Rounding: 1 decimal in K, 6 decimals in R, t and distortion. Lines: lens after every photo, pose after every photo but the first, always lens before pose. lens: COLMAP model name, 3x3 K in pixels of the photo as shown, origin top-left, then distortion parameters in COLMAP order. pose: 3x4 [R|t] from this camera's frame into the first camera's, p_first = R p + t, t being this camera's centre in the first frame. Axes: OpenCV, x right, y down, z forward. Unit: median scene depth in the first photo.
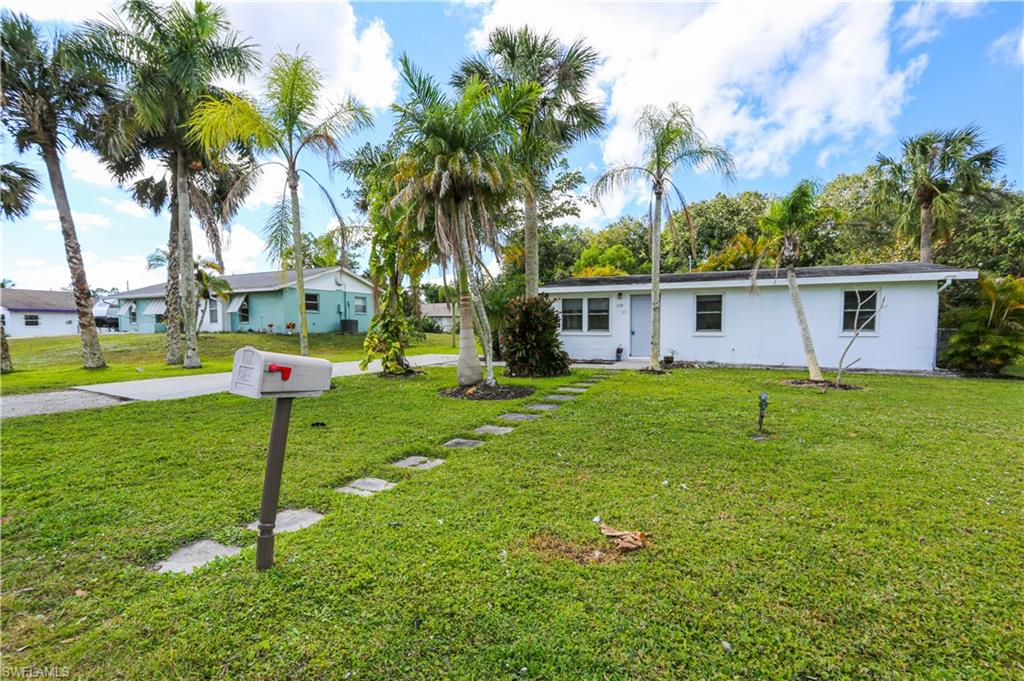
lens RADIAL K [[515.9, 0, 505.3], [0, 515.9, 349.6], [0, 0, 1]] dist [-0.024132, 0.023118]
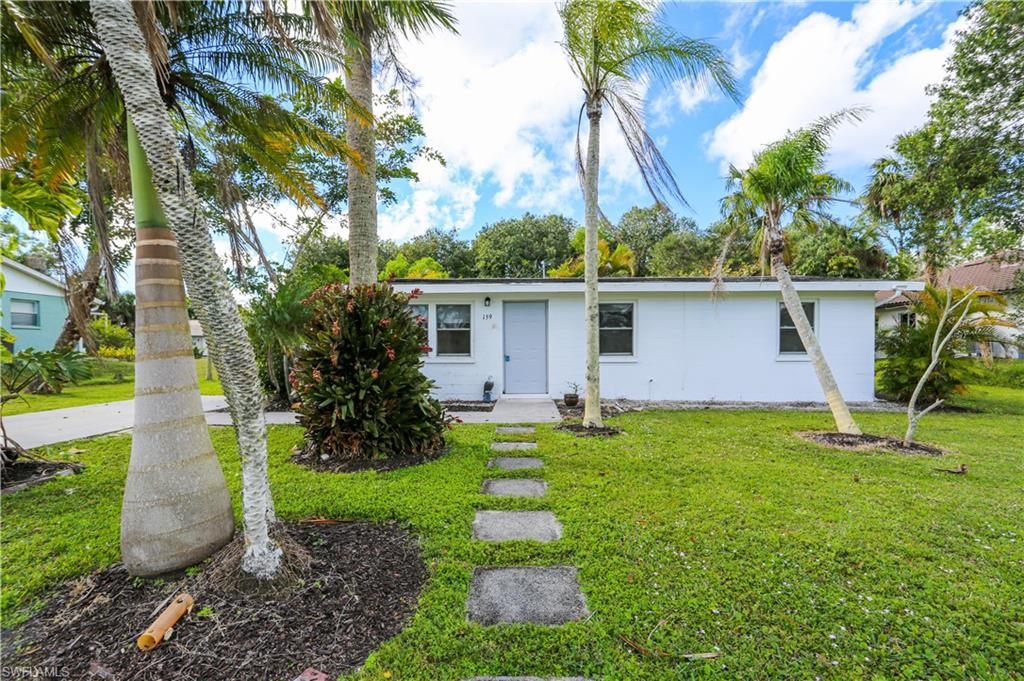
lens RADIAL K [[492.8, 0, 510.2], [0, 492.8, 355.8], [0, 0, 1]] dist [0.004034, 0.000811]
pose [[0.911825, -0.006653, 0.410525, -0.009116], [0.019277, 0.999460, -0.026620, -0.019269], [-0.410126, 0.032187, 0.911461, 0.436699]]
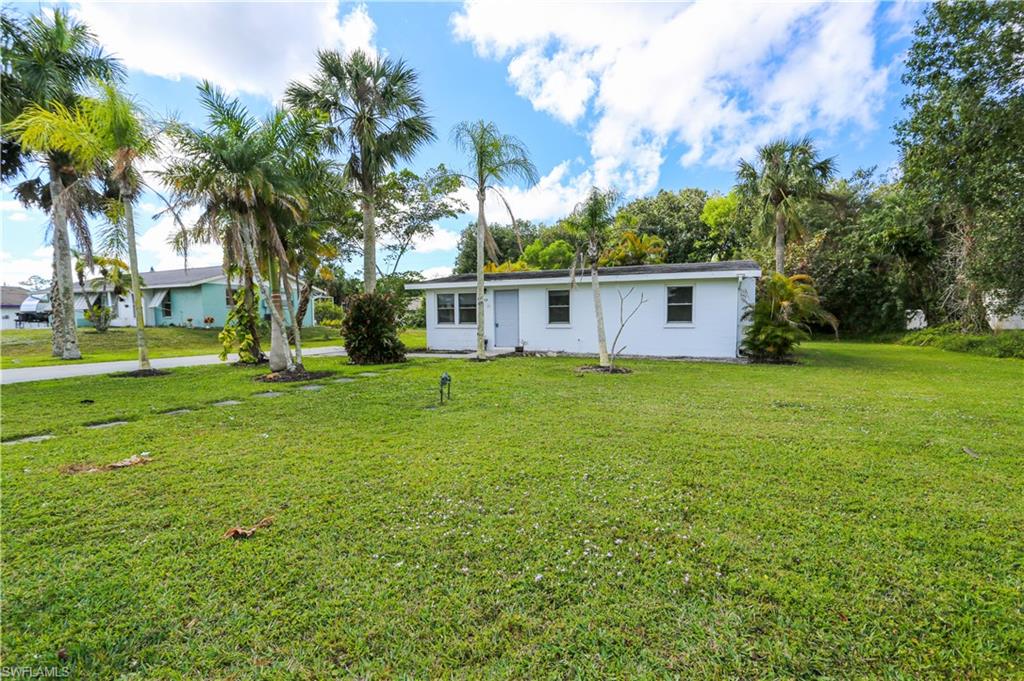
lens RADIAL K [[515.9, 0, 513.2], [0, 515.9, 357.3], [0, 0, 1]] dist [-0.024132, 0.023118]
pose [[0.999356, -0.006082, 0.035353, 0.252195], [0.005111, 0.999609, 0.027489, 0.005739], [-0.035506, -0.027291, 0.998997, -0.101304]]
